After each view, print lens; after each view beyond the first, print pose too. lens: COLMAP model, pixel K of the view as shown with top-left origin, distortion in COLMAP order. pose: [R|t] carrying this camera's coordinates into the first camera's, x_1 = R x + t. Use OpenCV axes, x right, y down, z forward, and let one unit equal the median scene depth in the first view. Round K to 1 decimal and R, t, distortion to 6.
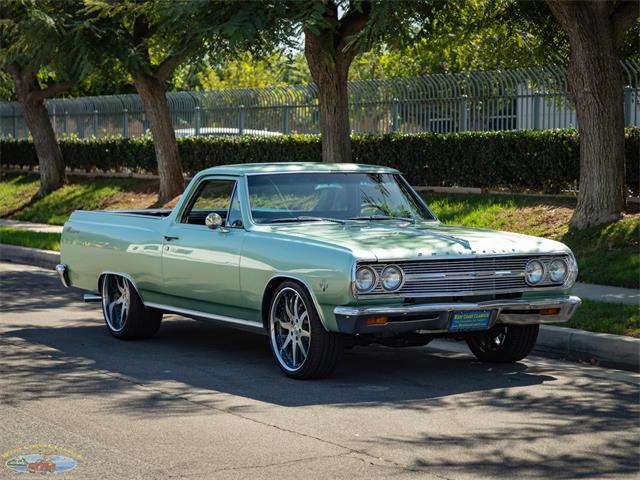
lens RADIAL K [[1682.2, 0, 320.0], [0, 1682.2, 240.0], [0, 0, 1]] dist [-0.089786, -0.458739]
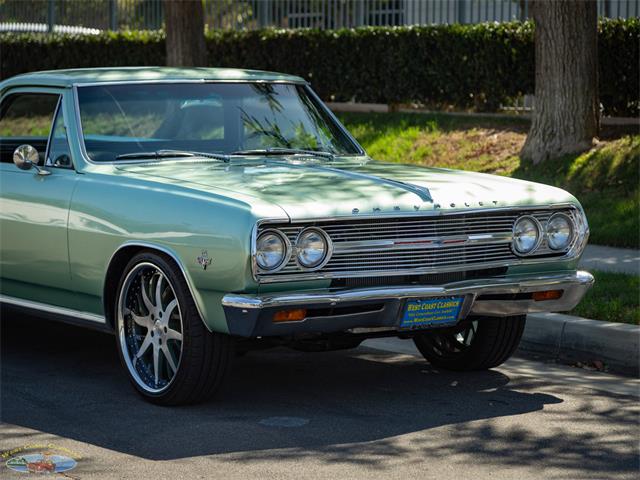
lens RADIAL K [[2072.8, 0, 320.0], [0, 2072.8, 240.0], [0, 0, 1]] dist [0.024117, -0.638032]
pose [[0.996331, -0.005767, 0.085390, -0.018814], [0.002762, 0.999374, 0.035267, -0.007230], [-0.085540, -0.034902, 0.995723, 0.193382]]
